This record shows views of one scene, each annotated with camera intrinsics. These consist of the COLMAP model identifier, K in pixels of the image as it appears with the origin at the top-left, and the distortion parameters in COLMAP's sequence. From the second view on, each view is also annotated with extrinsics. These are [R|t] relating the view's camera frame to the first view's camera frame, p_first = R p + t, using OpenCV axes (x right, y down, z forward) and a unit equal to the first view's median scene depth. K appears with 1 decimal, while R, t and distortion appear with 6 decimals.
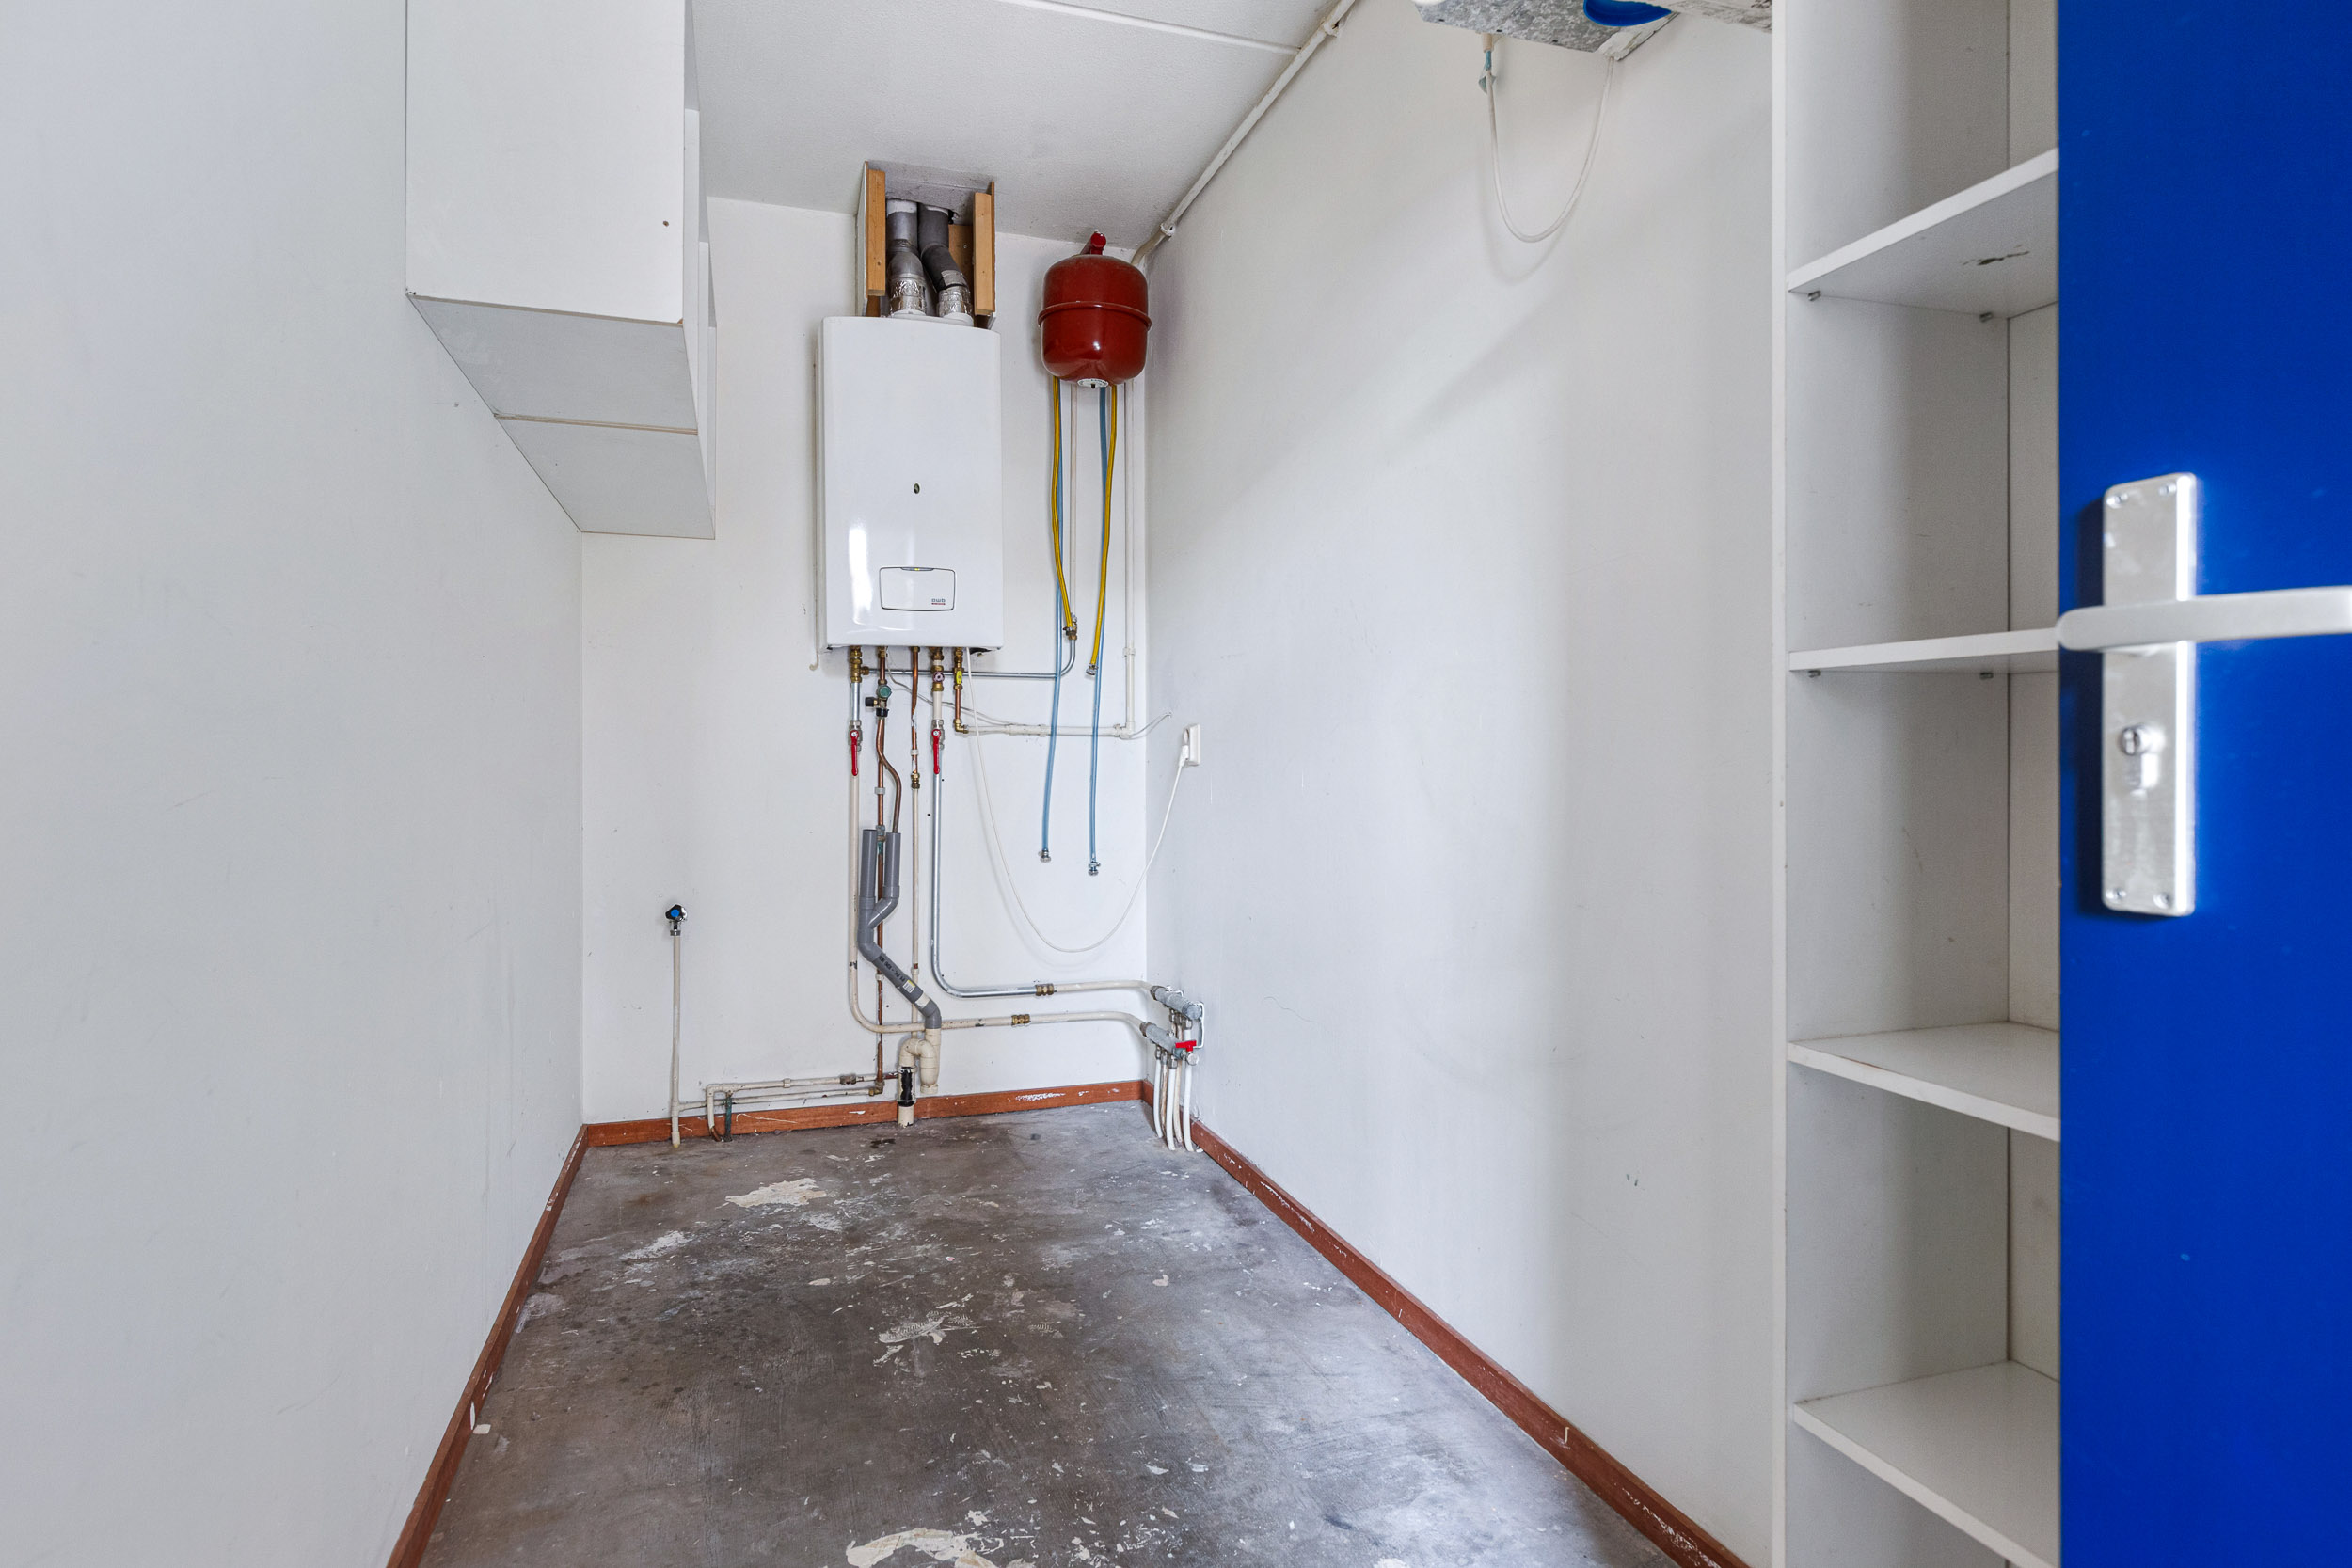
lens RADIAL K [[1302.9, 0, 1178.3], [0, 1302.9, 774.3], [0, 0, 1]] dist [0.009634, -0.006642]
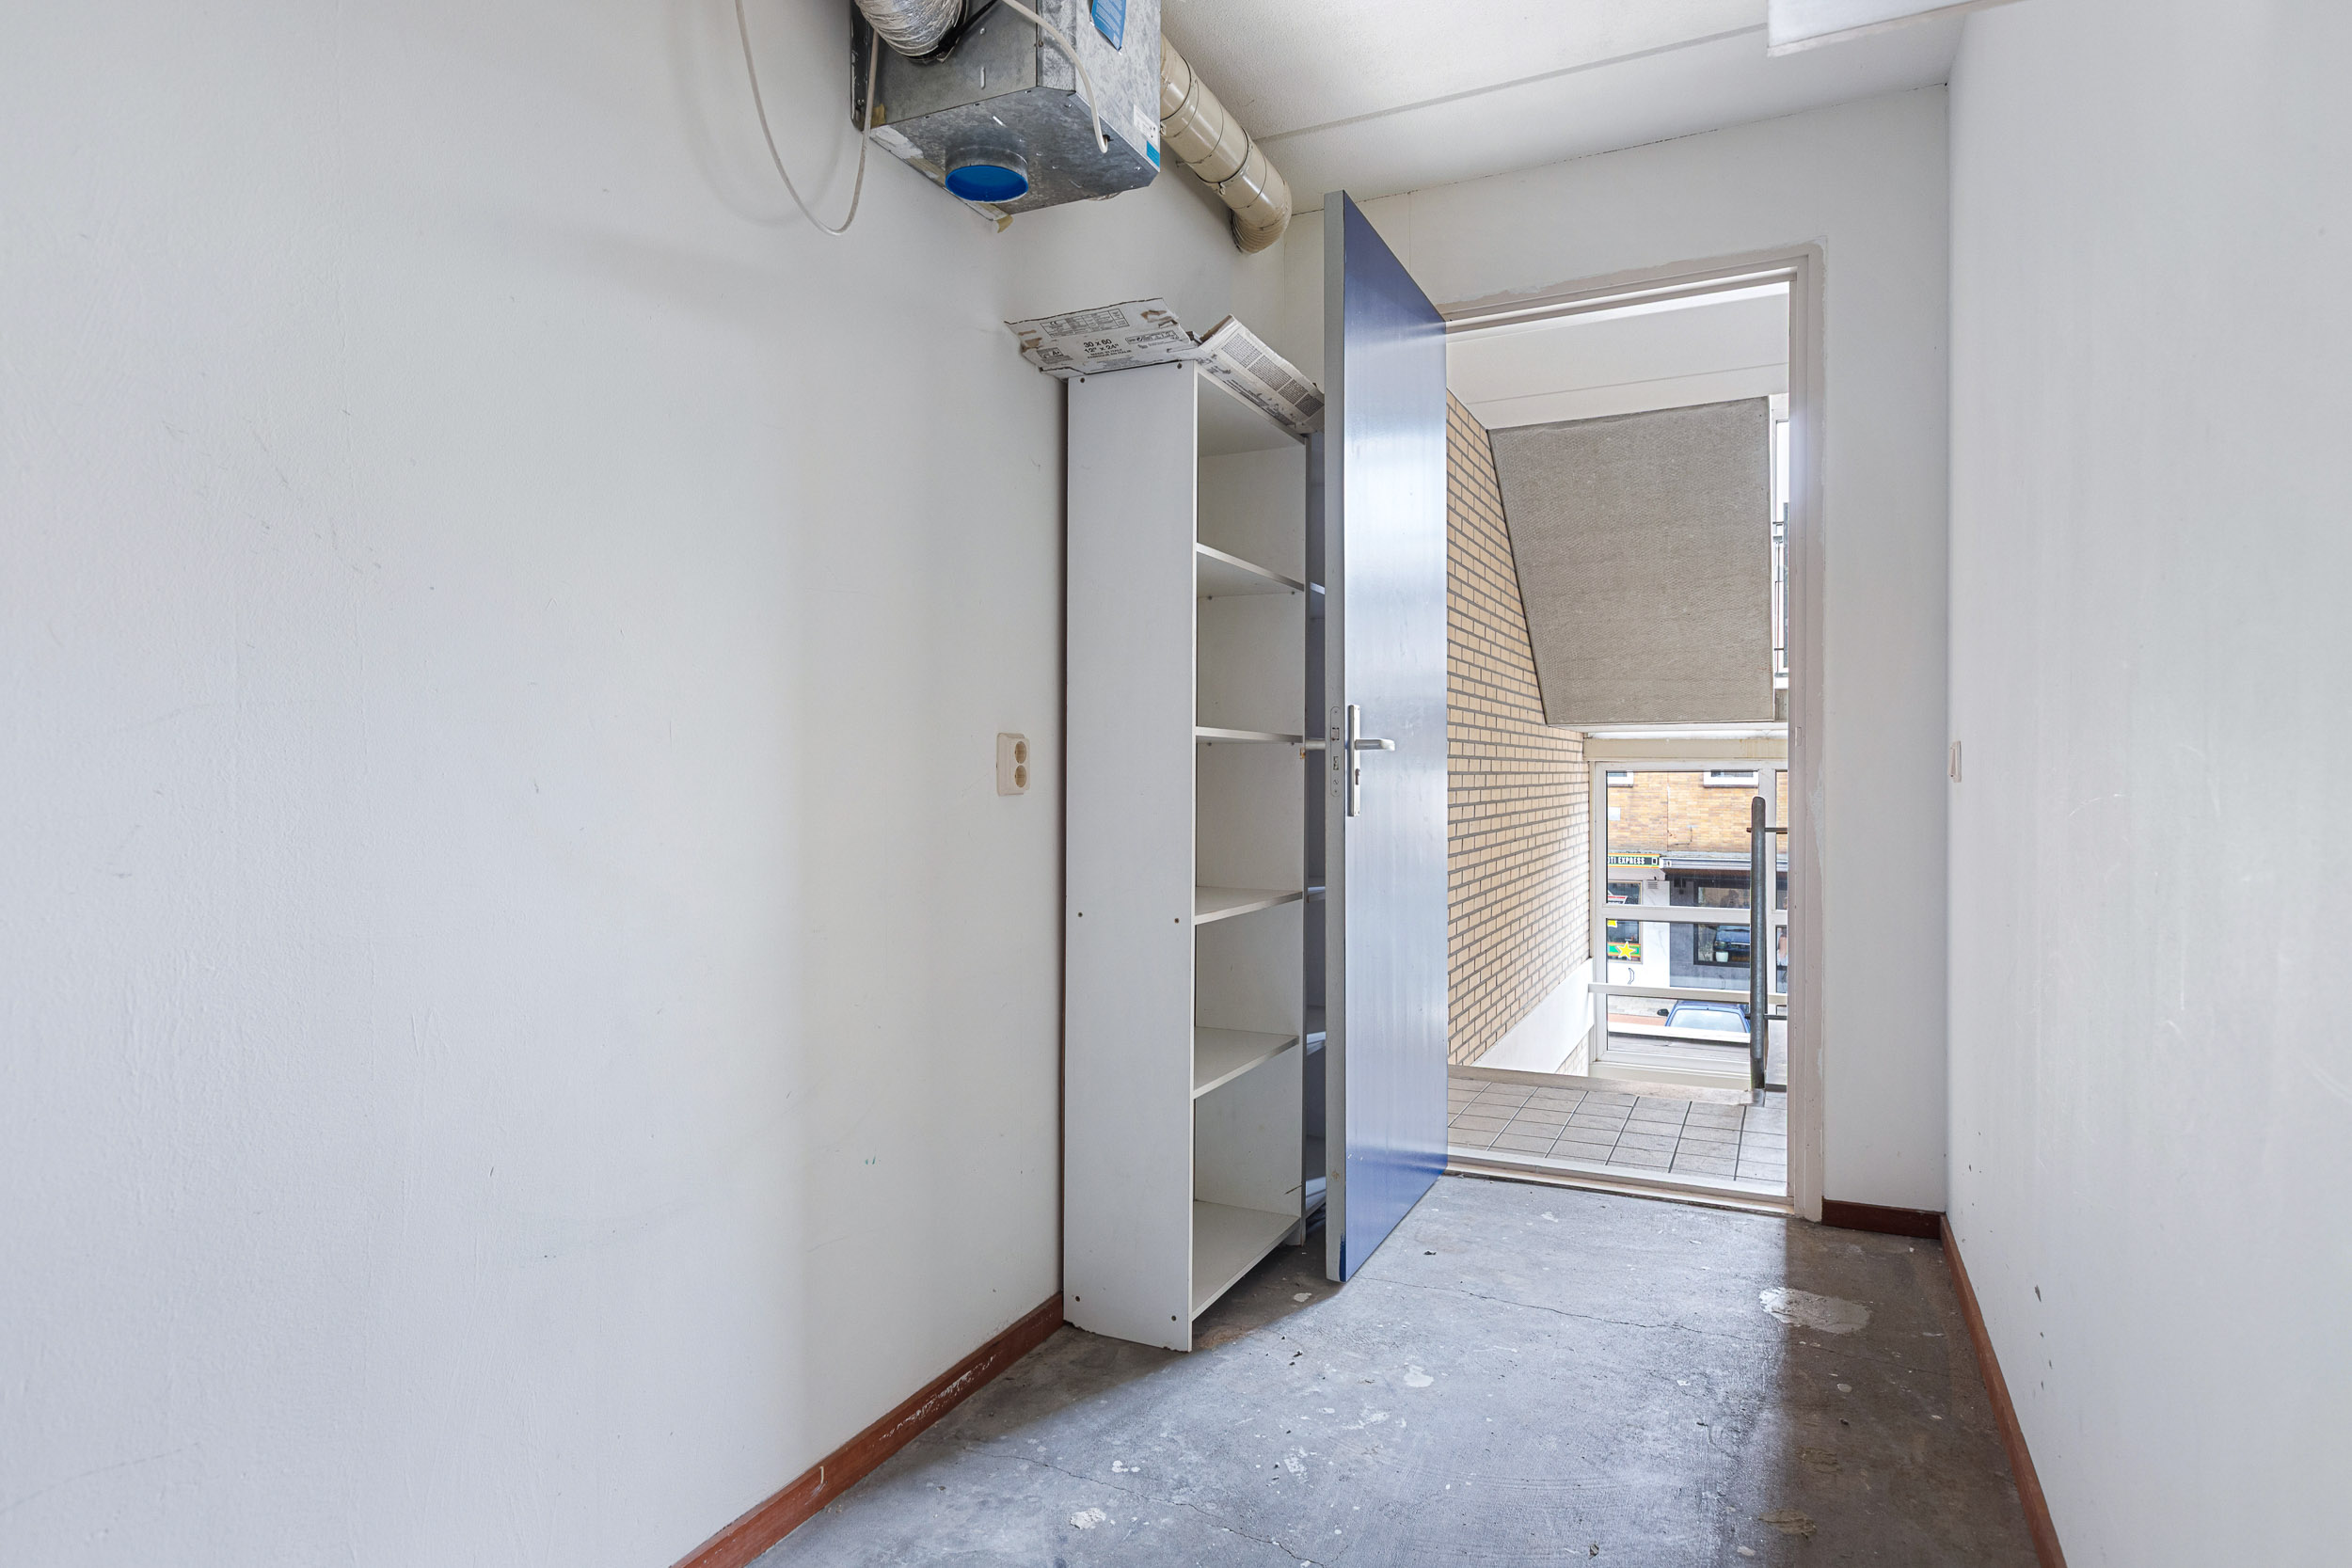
lens RADIAL K [[1302.9, 0, 1178.9], [0, 1302.9, 785.9], [0, 0, 1]] dist [0.009634, -0.006642]
pose [[-0.735802, -0.005538, 0.677174, -0.602325], [-0.000860, 0.999973, 0.007244, -0.018130], [-0.677196, 0.004748, -0.735787, 1.658528]]
